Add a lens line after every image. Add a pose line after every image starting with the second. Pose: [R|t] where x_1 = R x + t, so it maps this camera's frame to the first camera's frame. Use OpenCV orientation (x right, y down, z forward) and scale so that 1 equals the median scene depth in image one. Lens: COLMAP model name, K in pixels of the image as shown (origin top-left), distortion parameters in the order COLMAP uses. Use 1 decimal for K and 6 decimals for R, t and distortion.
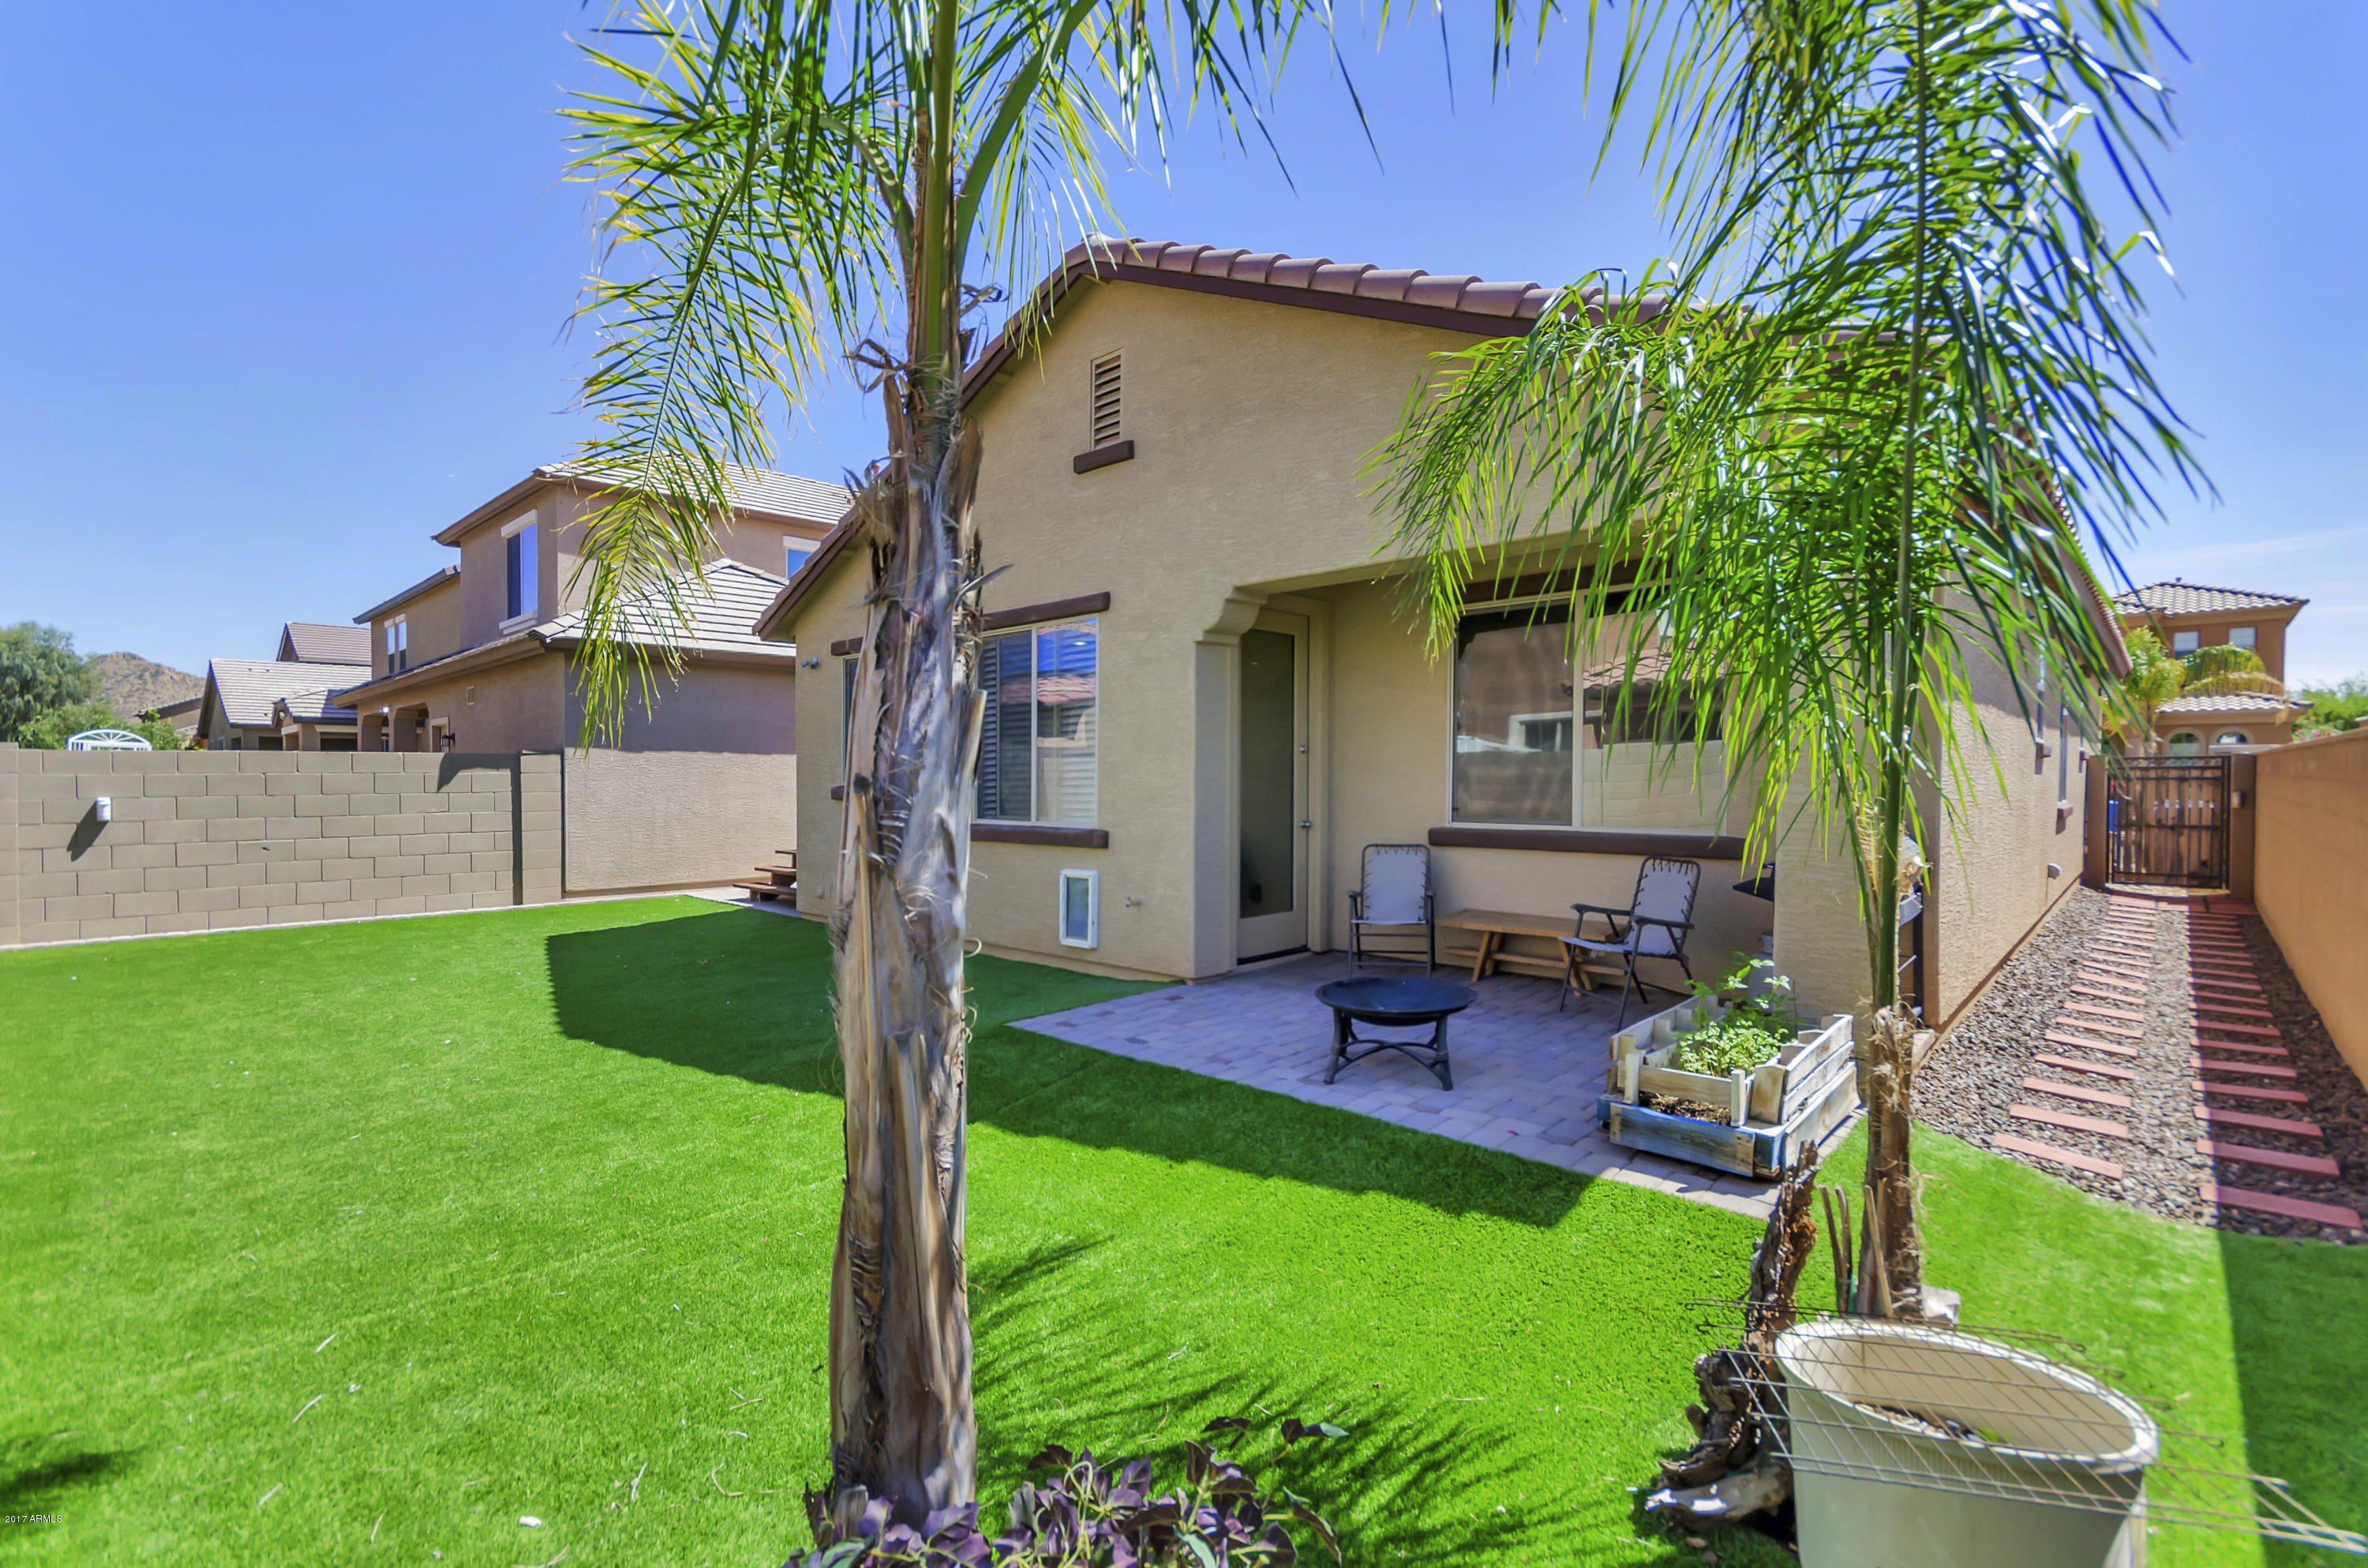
lens RADIAL K [[1064.8, 0, 1201.7], [0, 1064.8, 795.7], [0, 0, 1]] dist [0.007681, -0.001566]
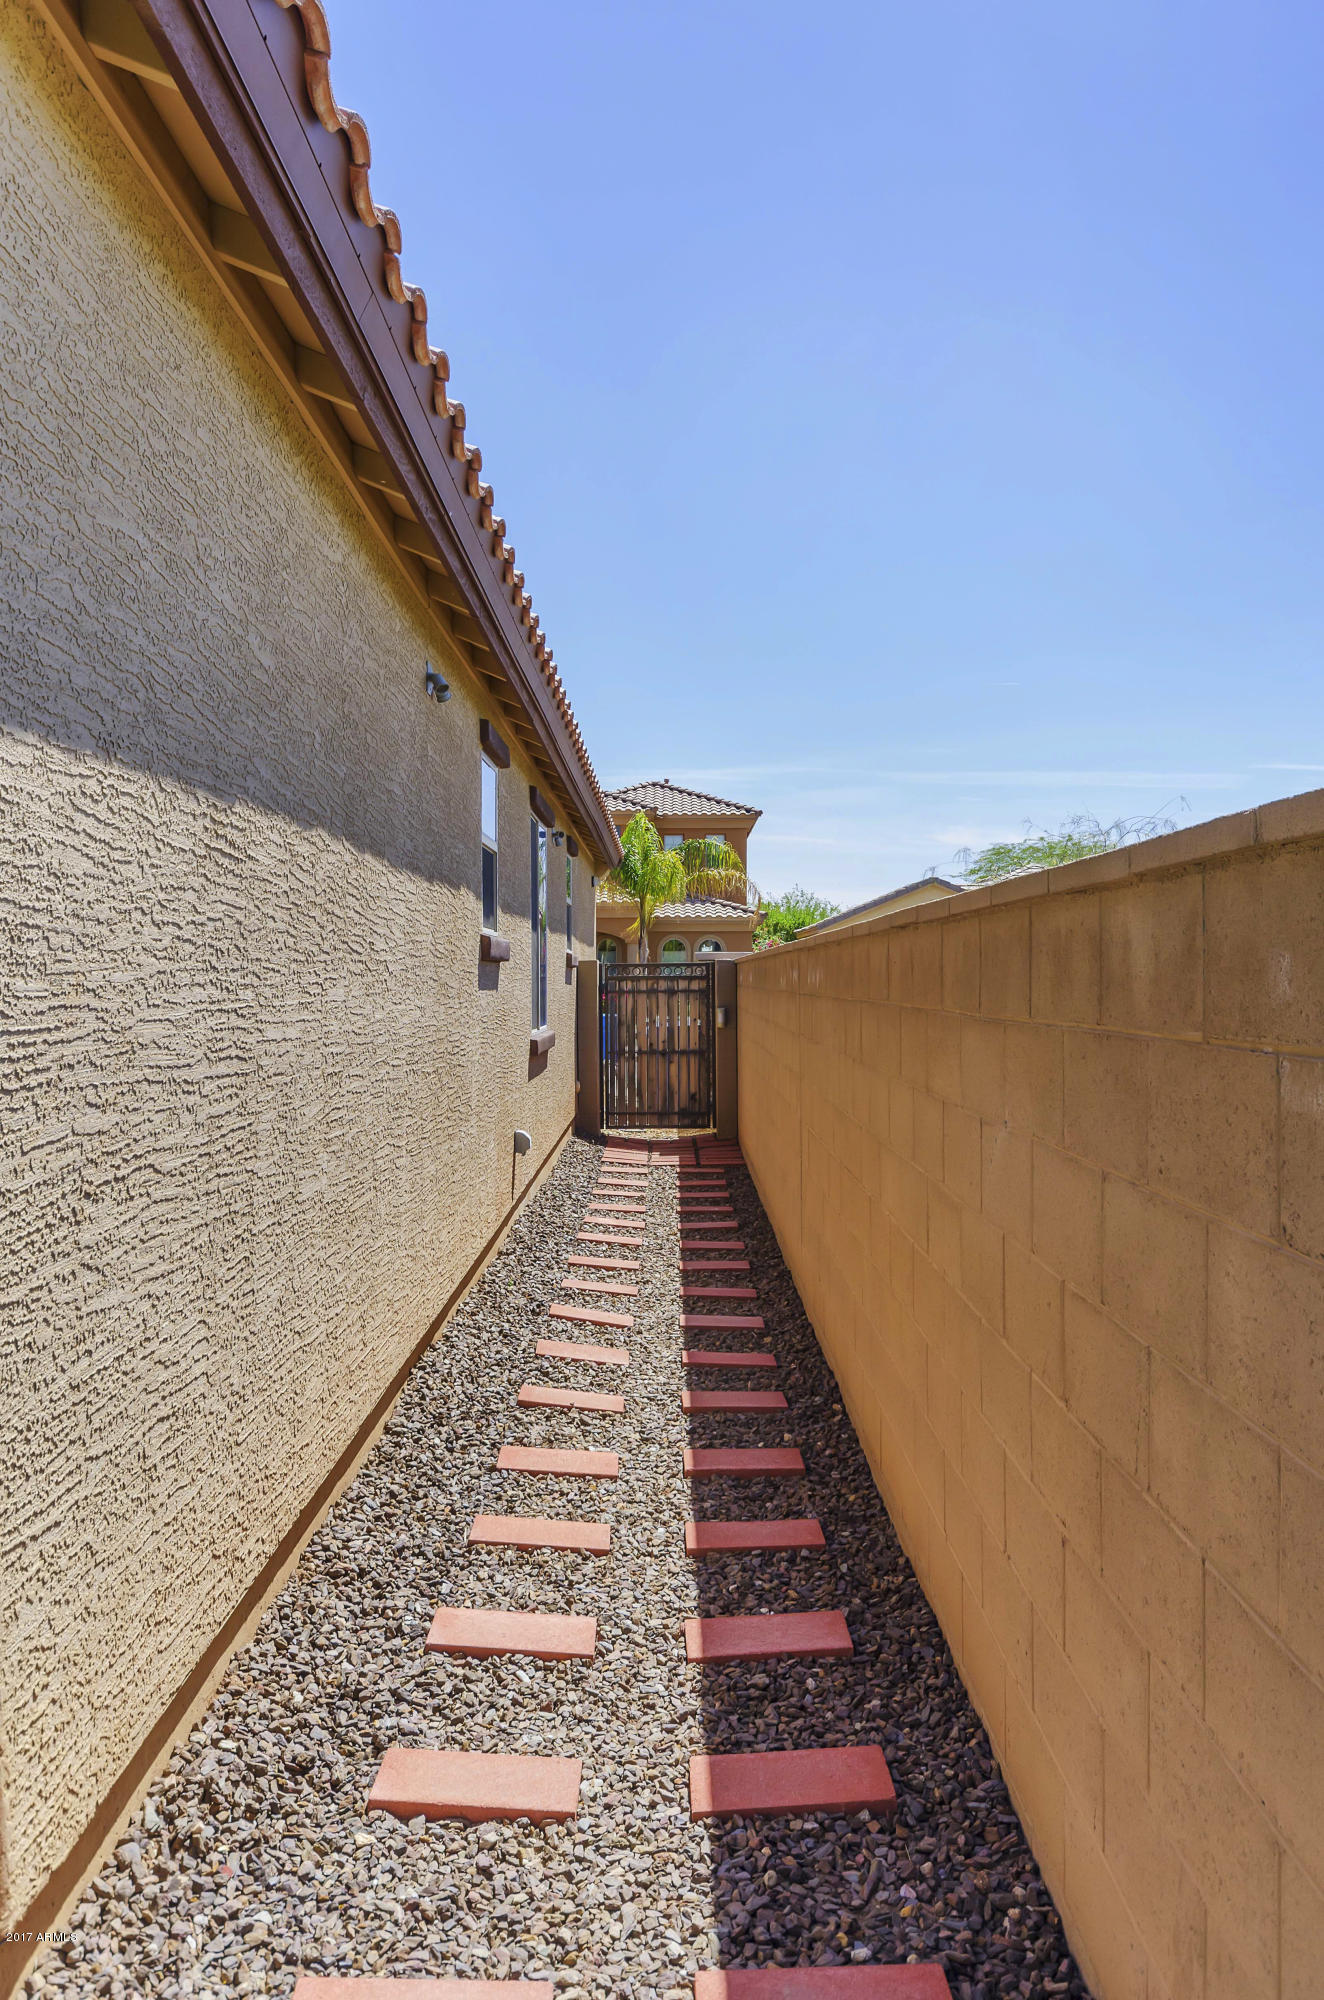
lens RADIAL K [[1376.6, 0, 663.8], [0, 1376.6, 995.9], [0, 0, 1]] dist [0.000049, 0.000001]
pose [[0.742703, -0.009048, 0.669560, 0.229009], [0.016865, 0.999844, -0.005196, -0.007357], [-0.669409, 0.015151, 0.742740, 0.246308]]
